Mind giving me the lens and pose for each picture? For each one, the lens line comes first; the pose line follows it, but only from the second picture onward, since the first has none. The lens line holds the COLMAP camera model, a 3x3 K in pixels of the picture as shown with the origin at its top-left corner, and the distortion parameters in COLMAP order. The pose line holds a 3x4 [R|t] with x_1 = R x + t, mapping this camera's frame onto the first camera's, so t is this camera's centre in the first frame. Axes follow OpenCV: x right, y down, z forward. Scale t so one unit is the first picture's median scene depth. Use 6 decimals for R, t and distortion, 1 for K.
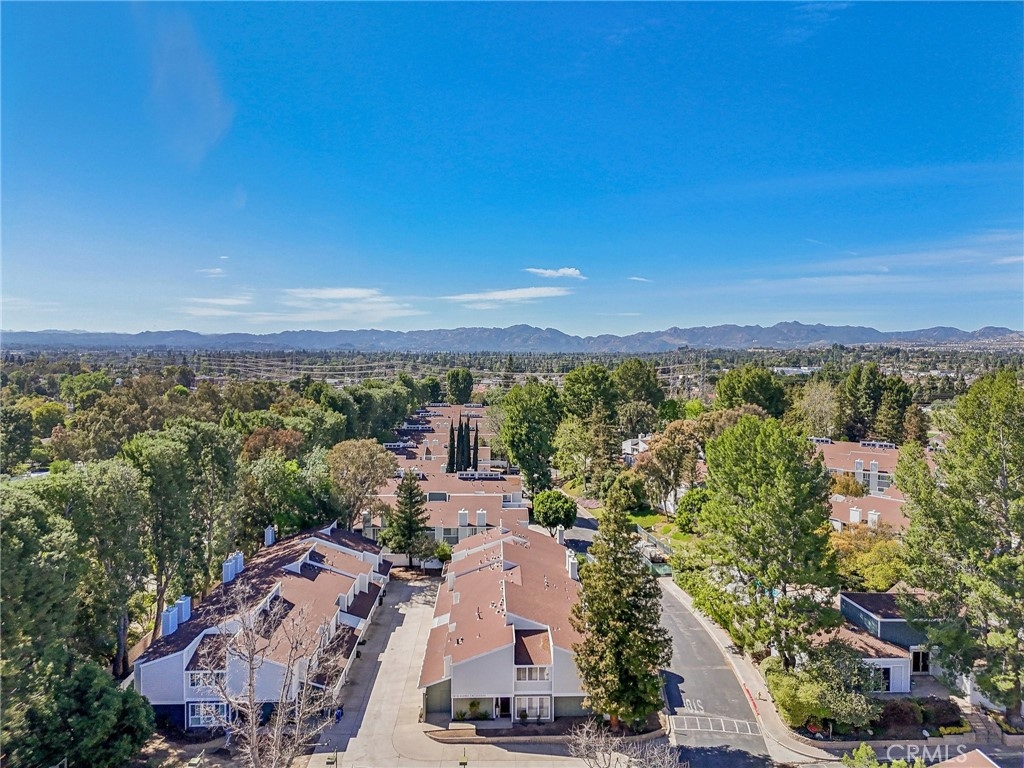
lens RADIAL K [[725.9, 0, 513.8], [0, 725.9, 377.8], [0, 0, 1]] dist [0.100557, -0.083721]
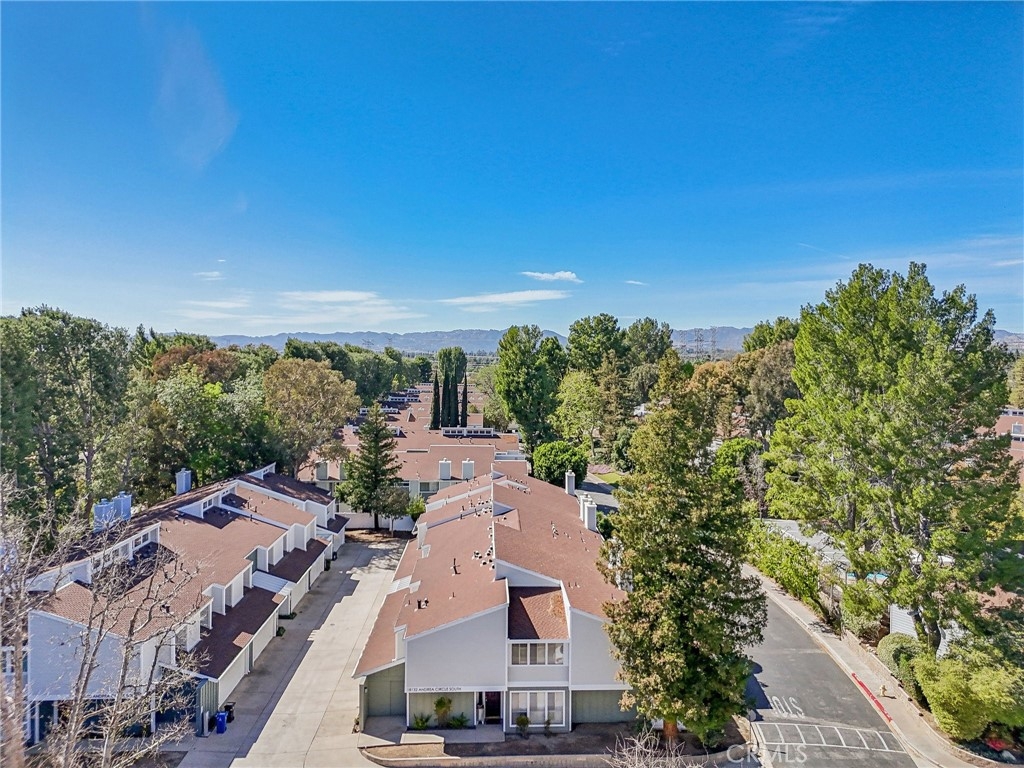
lens RADIAL K [[713.3, 0, 512.0], [0, 713.3, 384.0], [0, 0, 1]] dist [0.093170, -0.079411]
pose [[0.999995, 0.002269, 0.002234, 0.001752], [-0.002262, 0.999992, -0.003256, 0.131098], [-0.002241, 0.003251, 0.999992, 0.290413]]
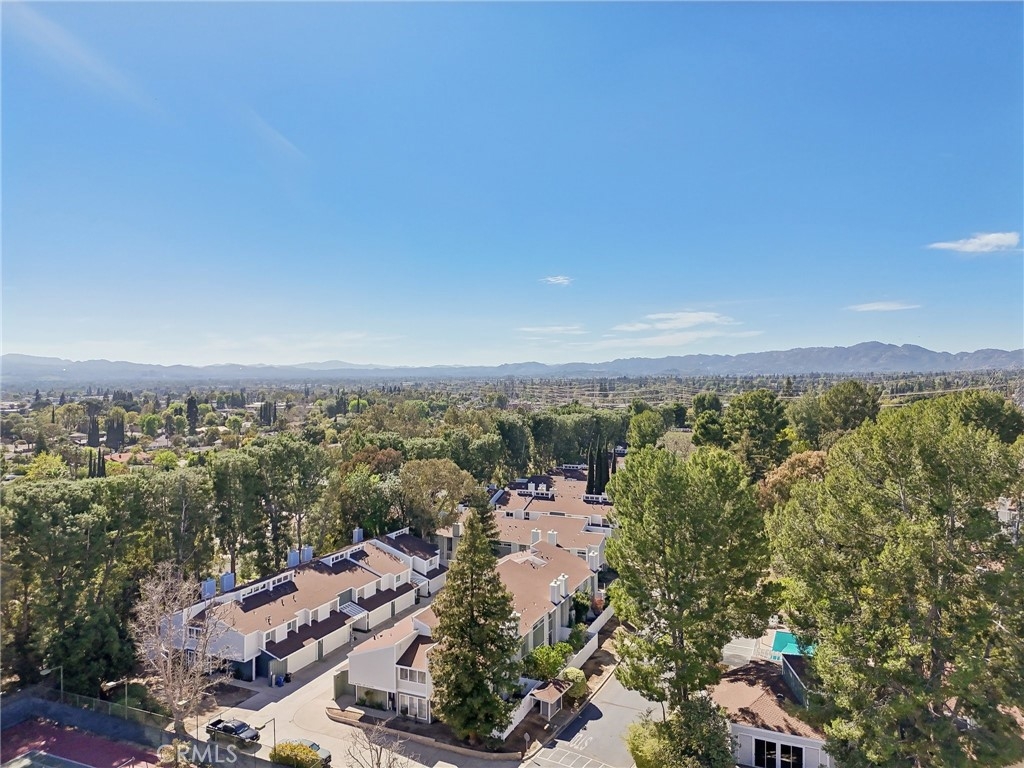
lens RADIAL K [[701.0, 0, 491.2], [0, 701.0, 391.0], [0, 0, 1]] dist [0.092637, -0.076627]
pose [[0.873298, -0.011073, -0.487060, 0.483683], [0.003757, 0.999865, -0.015995, -0.005365], [0.487171, 0.012138, 0.873222, 0.090898]]
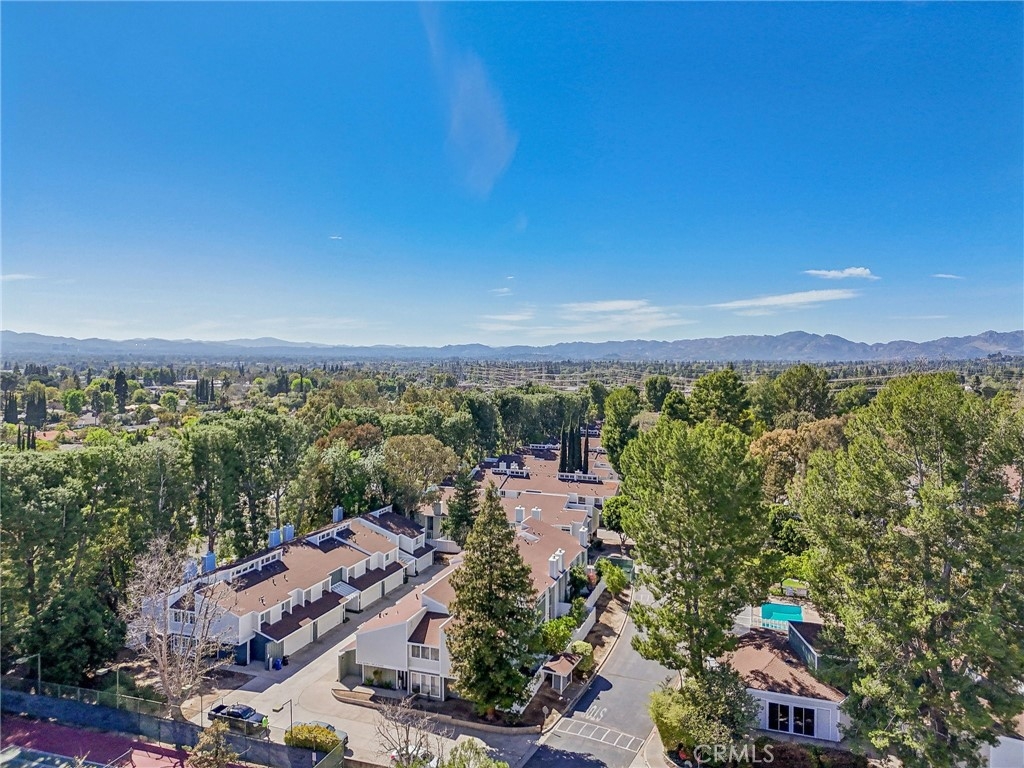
lens RADIAL K [[713.3, 0, 512.0], [0, 713.3, 384.0], [0, 0, 1]] dist [0.093170, -0.079411]
pose [[0.924951, 0.006799, -0.380025, 0.397500], [-0.008718, 0.999956, -0.003327, 0.011186], [0.379986, 0.006390, 0.924970, 0.057742]]
